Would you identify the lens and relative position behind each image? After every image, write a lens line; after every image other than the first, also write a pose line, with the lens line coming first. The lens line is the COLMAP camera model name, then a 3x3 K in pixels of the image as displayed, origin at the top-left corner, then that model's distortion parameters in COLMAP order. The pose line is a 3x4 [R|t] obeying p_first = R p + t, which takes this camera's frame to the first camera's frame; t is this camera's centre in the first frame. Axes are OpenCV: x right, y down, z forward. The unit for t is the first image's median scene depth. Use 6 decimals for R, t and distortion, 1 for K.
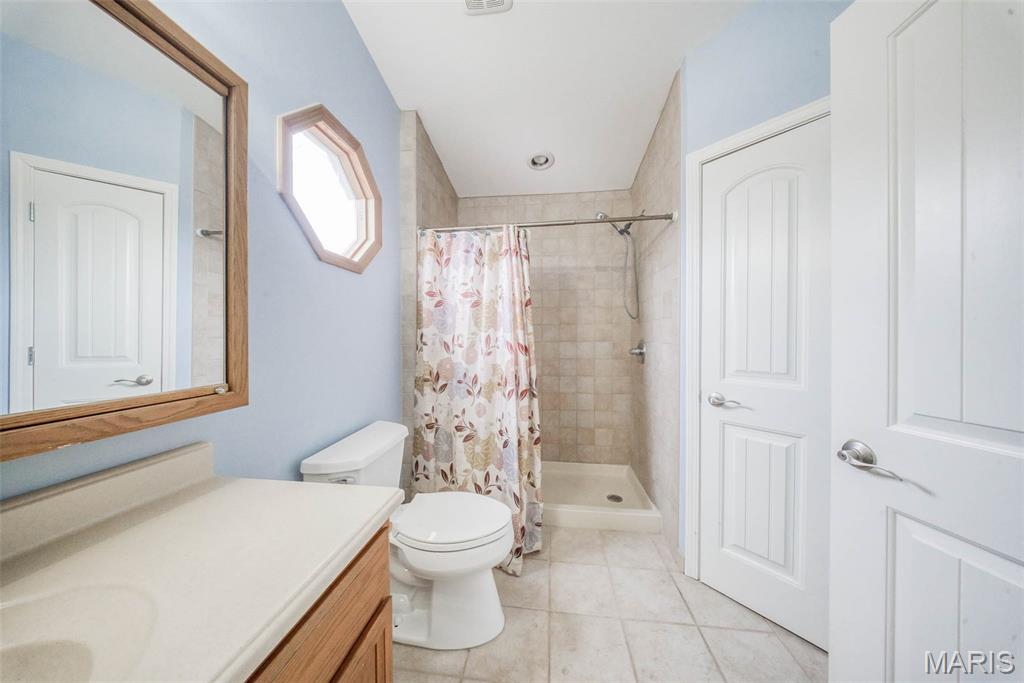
lens RADIAL K [[305.9, 0, 510.6], [0, 305.9, 348.8], [0, 0, 1]] dist [0.001111, -0.002956]
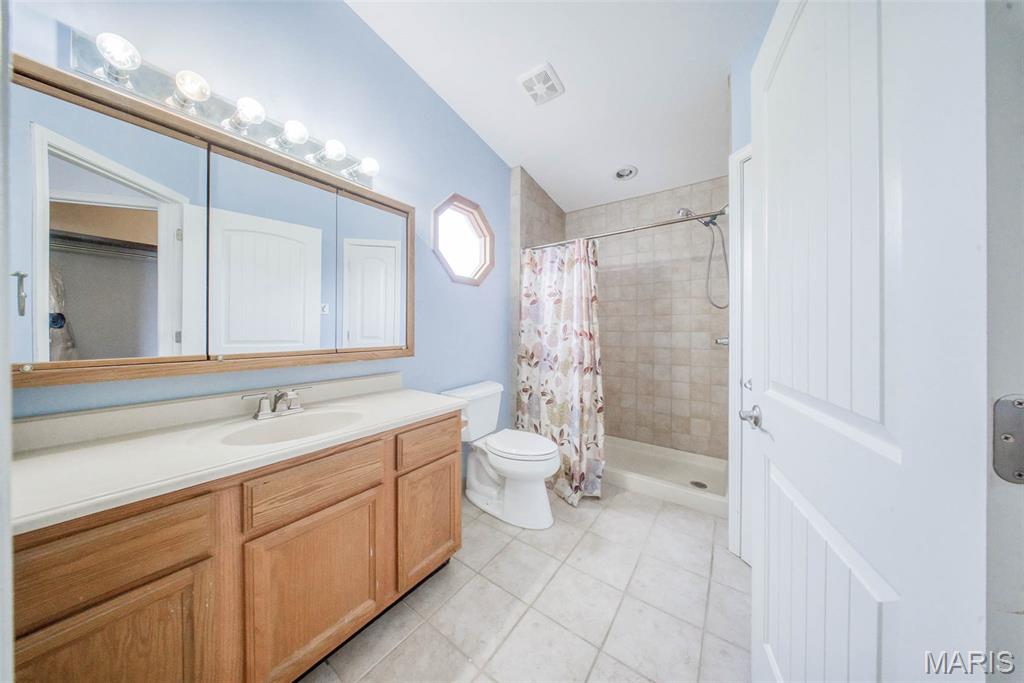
lens RADIAL K [[305.0, 0, 511.4], [0, 305.0, 345.4], [0, 0, 1]] dist [-0.000003, -0.002902]
pose [[0.872084, 0.028117, -0.488548, 0.360773], [-0.021843, 0.999590, 0.018537, 0.023748], [0.488869, -0.005495, 0.872340, -0.247127]]
